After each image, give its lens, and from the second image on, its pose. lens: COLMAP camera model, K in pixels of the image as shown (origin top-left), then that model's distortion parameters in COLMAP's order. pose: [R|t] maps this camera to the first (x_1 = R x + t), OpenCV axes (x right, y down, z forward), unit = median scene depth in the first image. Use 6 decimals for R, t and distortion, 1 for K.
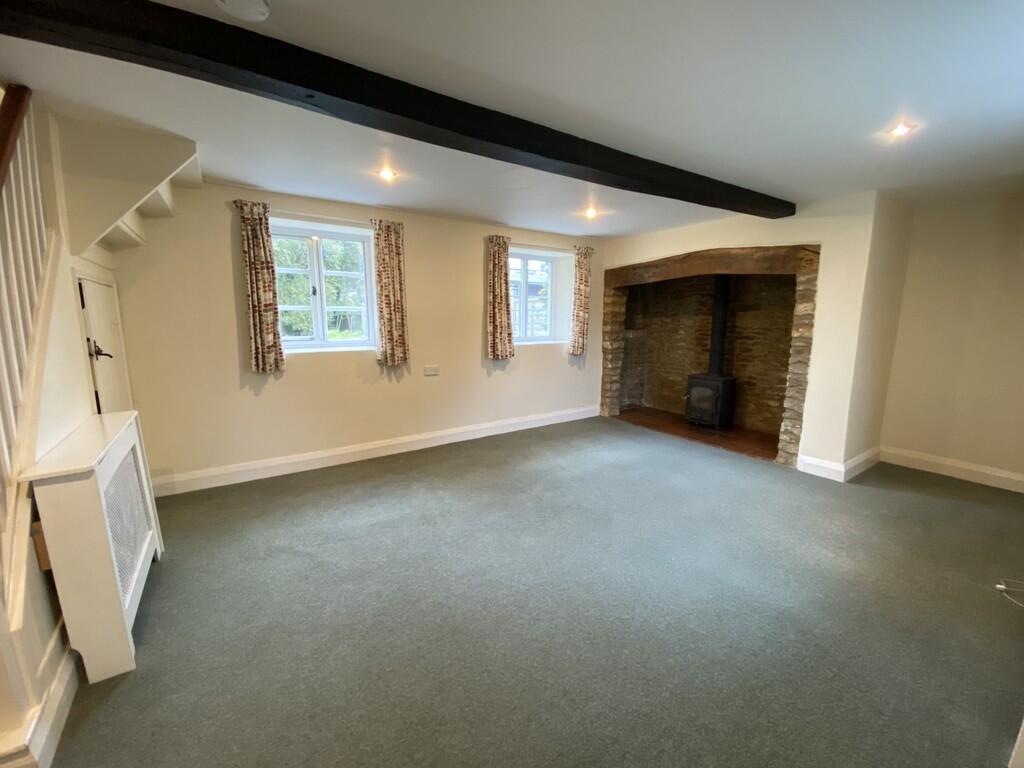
lens RADIAL K [[418.0, 0, 509.9], [0, 418.0, 378.5], [0, 0, 1]] dist [-0.000704, 0.000028]
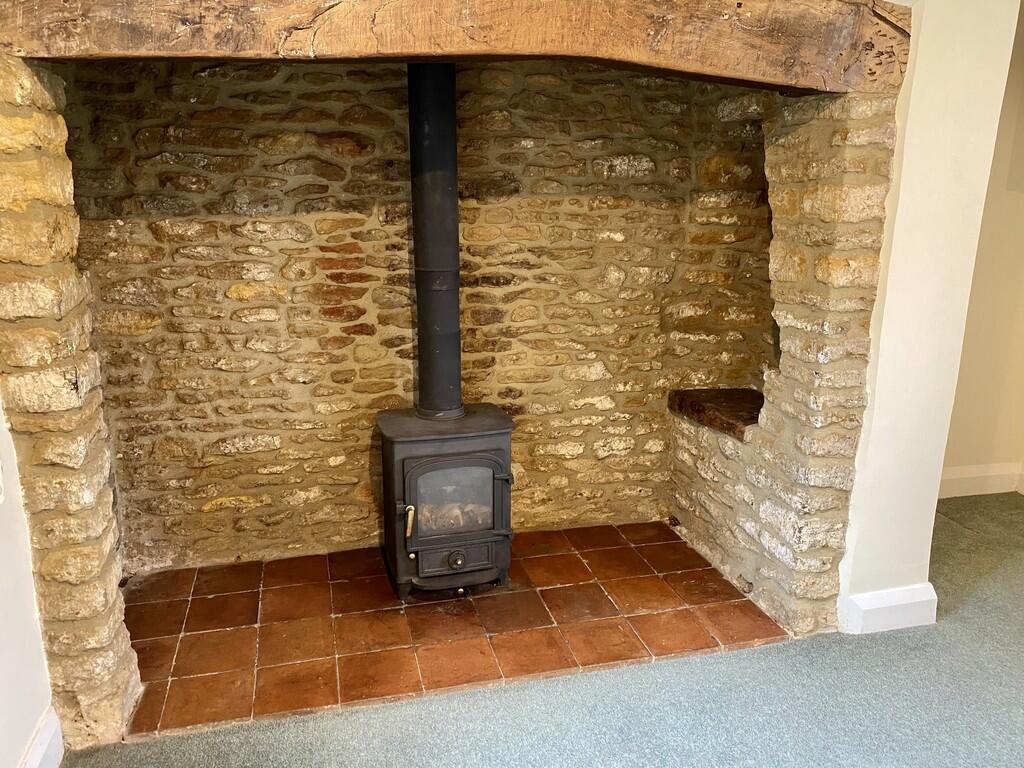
lens RADIAL K [[764.2, 0, 511.8], [0, 764.2, 382.4], [0, 0, 1]] dist [0.016313, -0.001681]
pose [[0.334099, -0.231246, 0.913731, 0.001556], [0.128645, 0.971552, 0.198841, -0.137902], [-0.933718, 0.051115, 0.354343, 0.783704]]
